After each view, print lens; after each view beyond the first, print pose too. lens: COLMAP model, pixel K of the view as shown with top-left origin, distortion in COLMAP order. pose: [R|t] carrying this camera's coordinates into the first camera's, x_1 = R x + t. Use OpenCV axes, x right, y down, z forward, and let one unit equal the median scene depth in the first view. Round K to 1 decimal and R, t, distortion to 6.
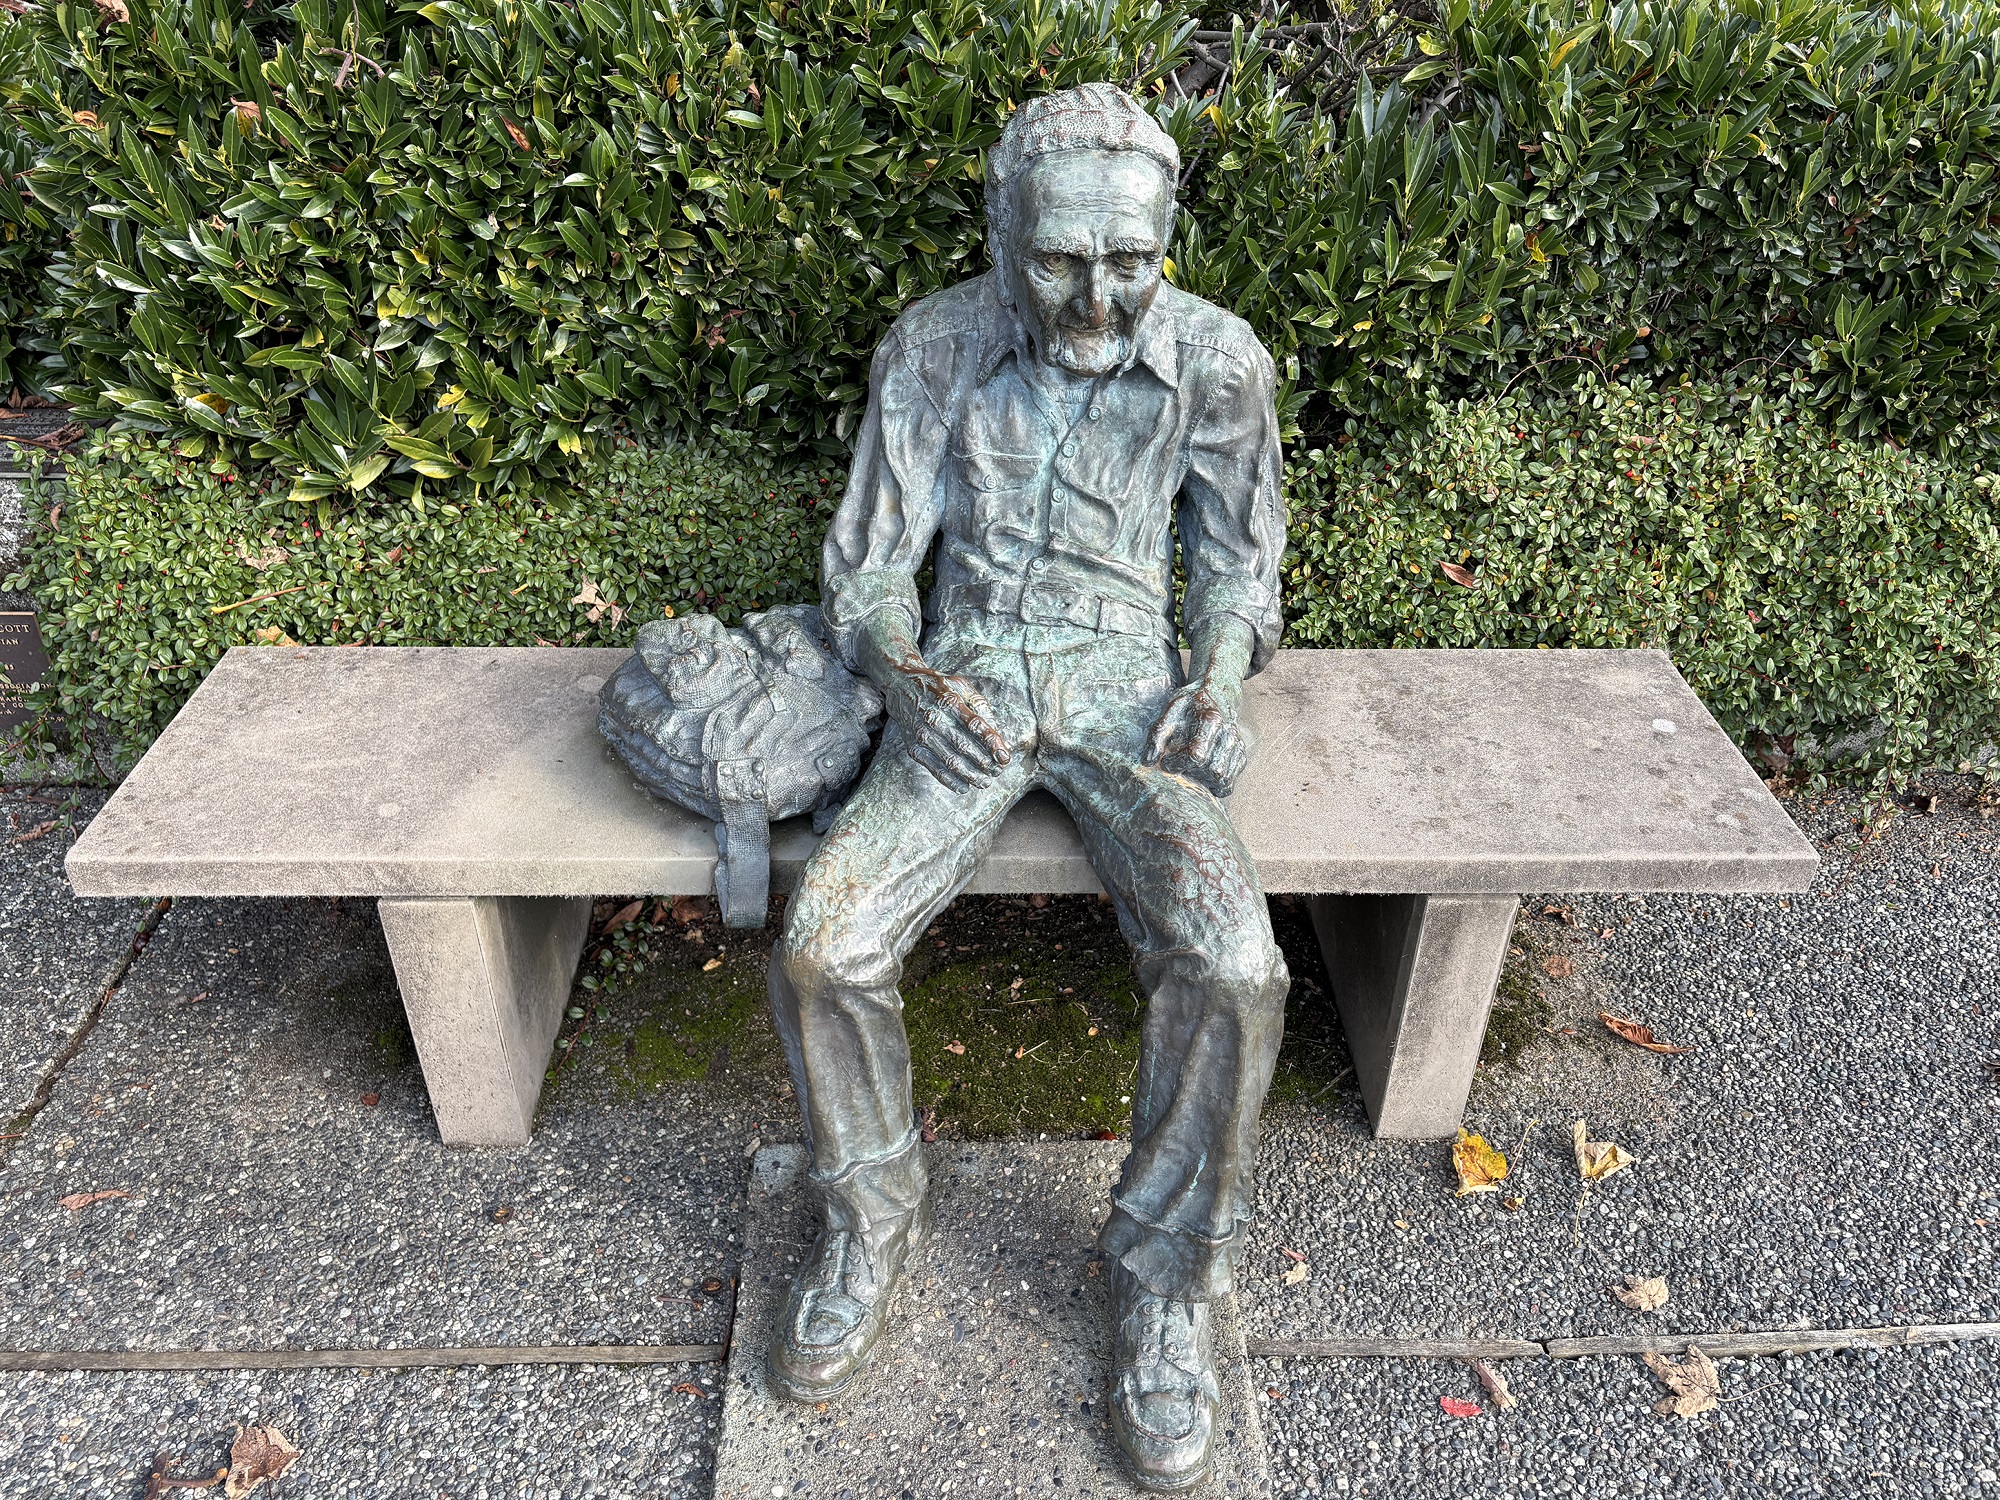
lens RADIAL K [[1498.0, 0, 999.3], [0, 1498.0, 749.8], [0, 0, 1]] dist [0.031941, -0.028875]
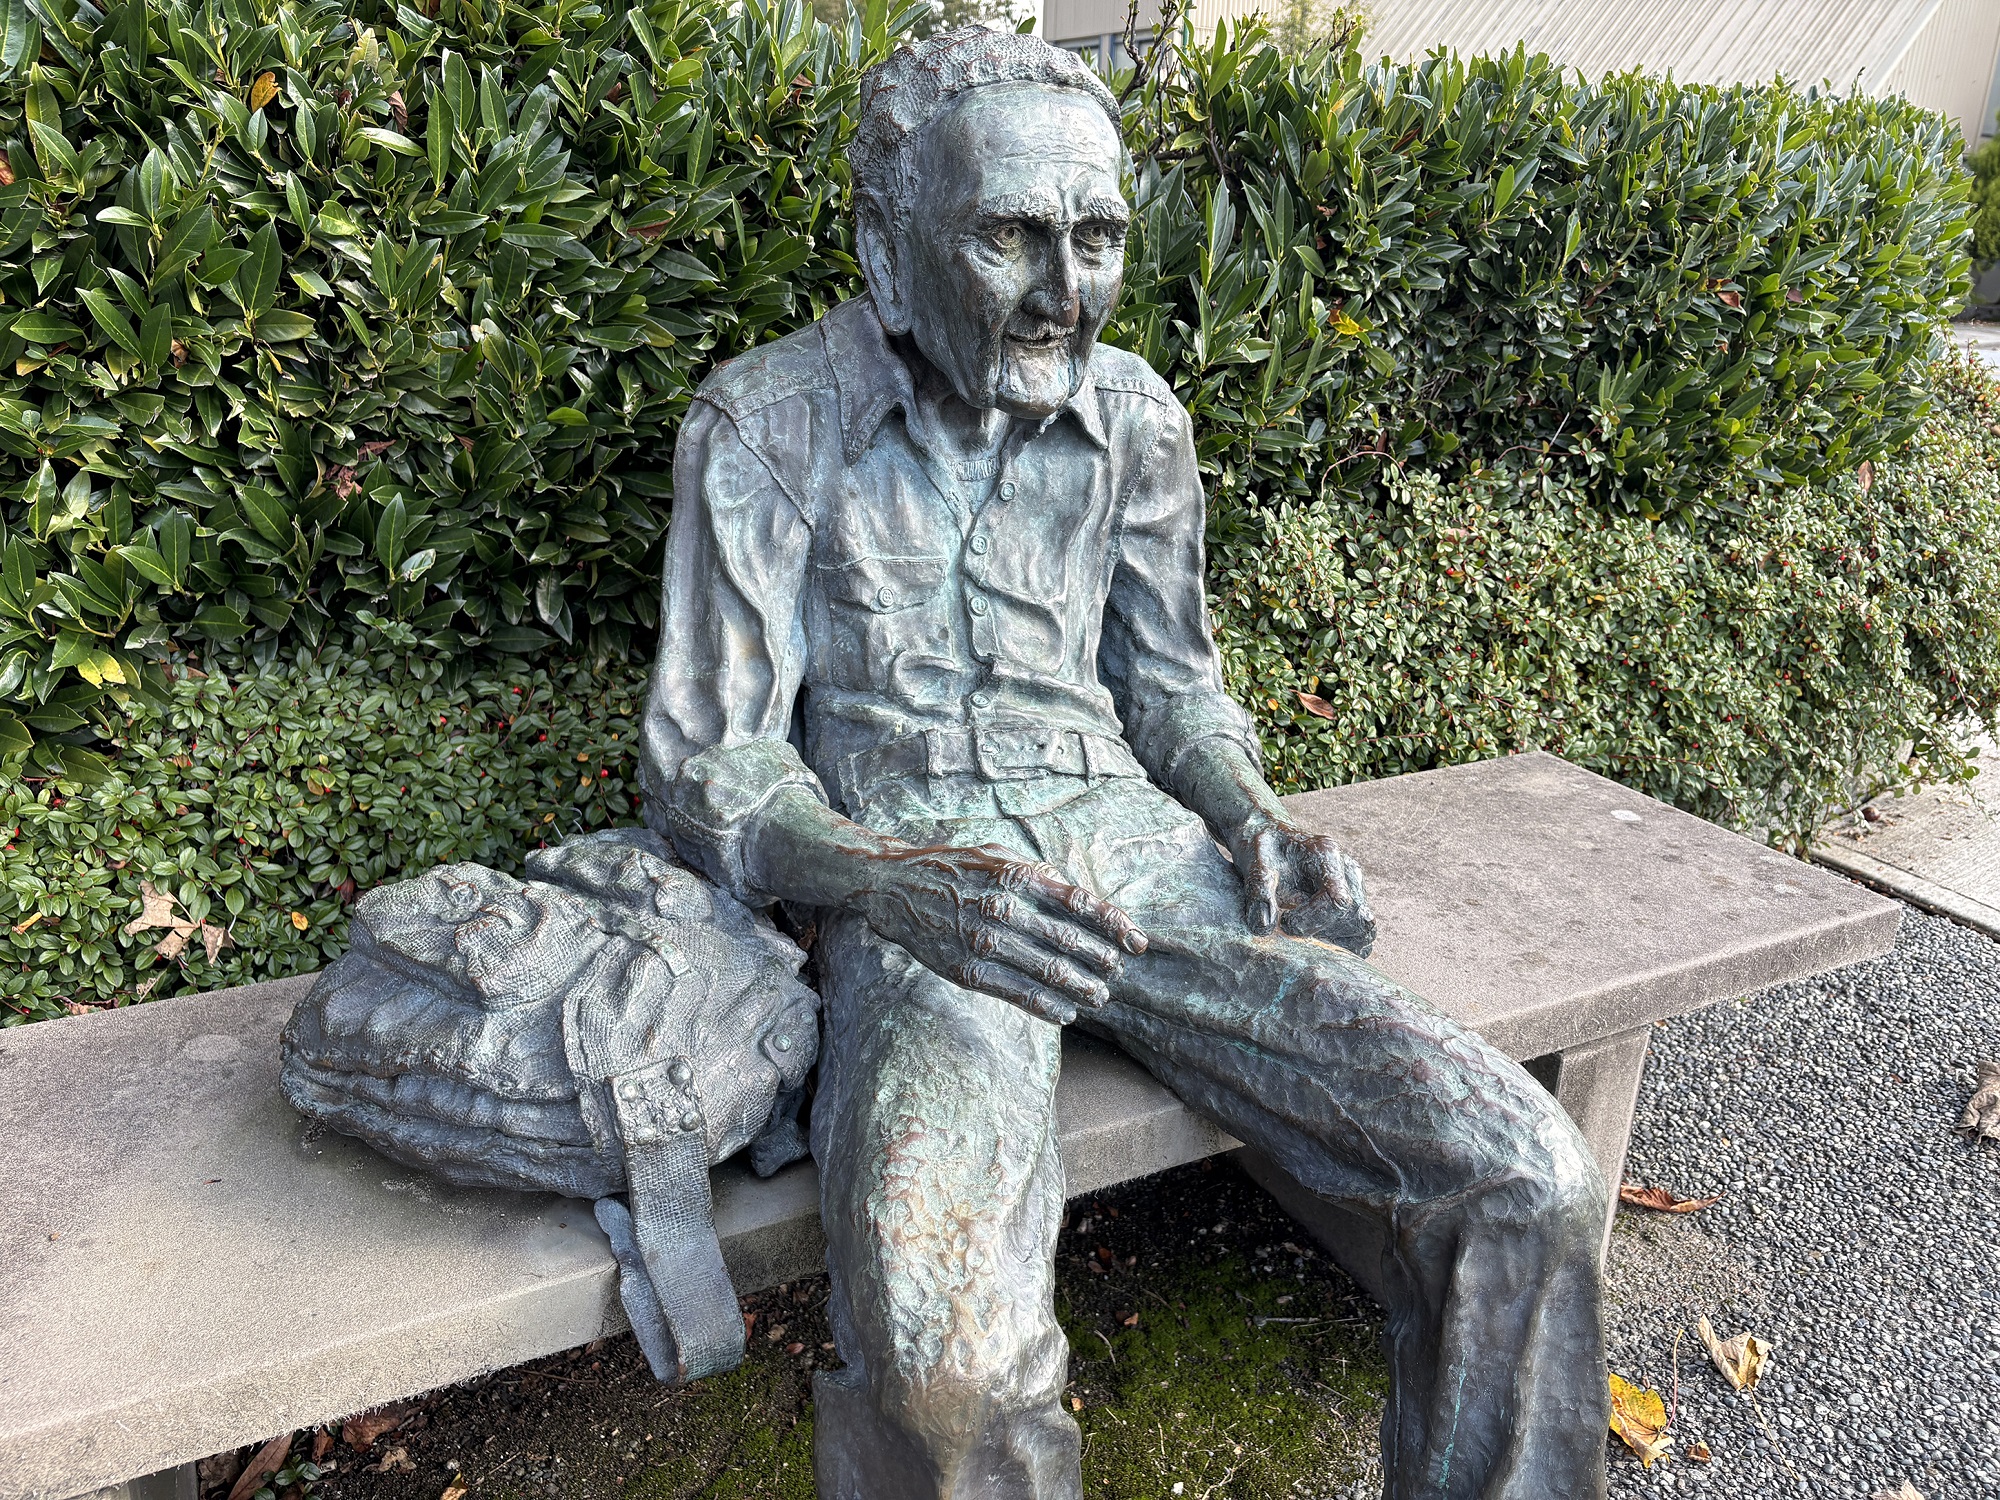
lens RADIAL K [[1498.0, 0, 999.5], [0, 1498.0, 749.9], [0, 0, 1]] dist [0.031941, -0.028875]
pose [[0.900444, -0.139013, 0.412159, -0.236209], [0.230714, 0.955920, -0.181628, 0.022572], [-0.368743, 0.258637, 0.892825, 0.367318]]
